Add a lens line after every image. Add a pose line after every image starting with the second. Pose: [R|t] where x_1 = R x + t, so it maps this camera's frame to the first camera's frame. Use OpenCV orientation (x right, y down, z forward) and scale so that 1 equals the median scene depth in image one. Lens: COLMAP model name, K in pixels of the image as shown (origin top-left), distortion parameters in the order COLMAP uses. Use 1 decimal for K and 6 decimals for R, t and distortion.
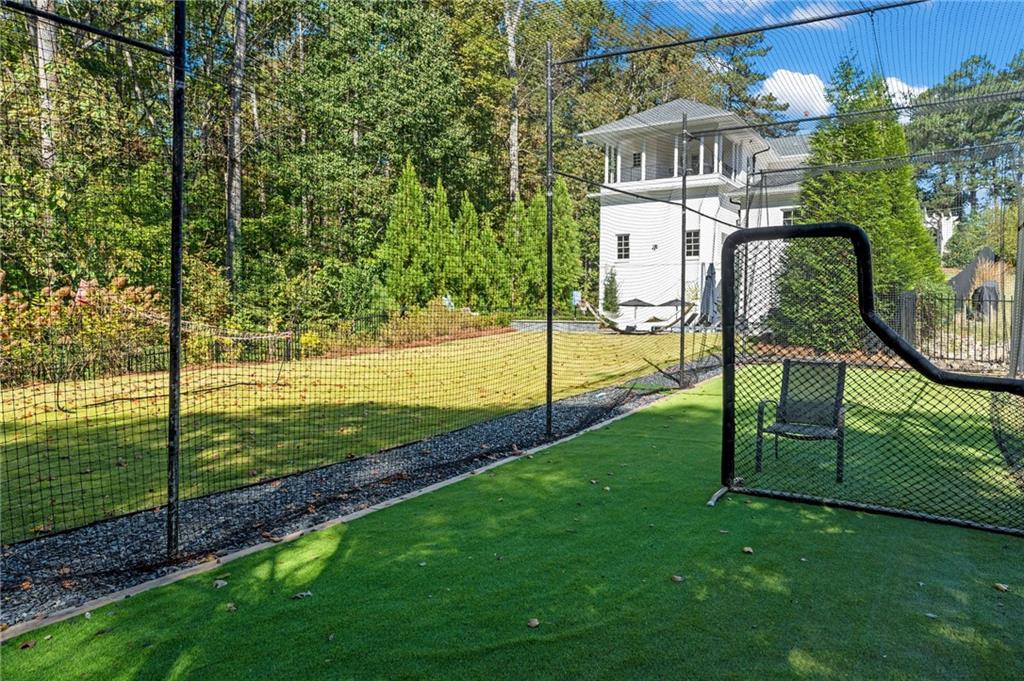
lens RADIAL K [[730.1, 0, 512.0], [0, 730.1, 340.5], [0, 0, 1]] dist [0.001854, 0.000188]
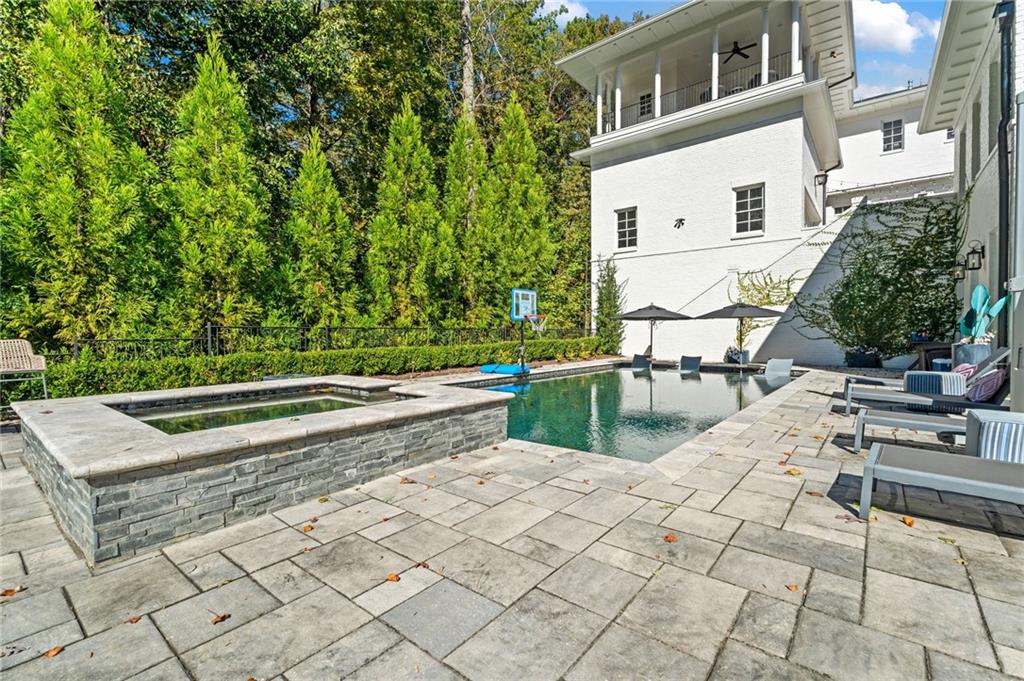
lens RADIAL K [[450.8, 0, 512.0], [0, 450.8, 340.5], [0, 0, 1]] dist [0.002129, 0.000148]
pose [[0.994957, -0.015328, -0.099128, 0.089543], [0.014655, 0.999864, -0.007511, -0.027764], [0.099229, 0.006020, 0.995046, 0.595999]]
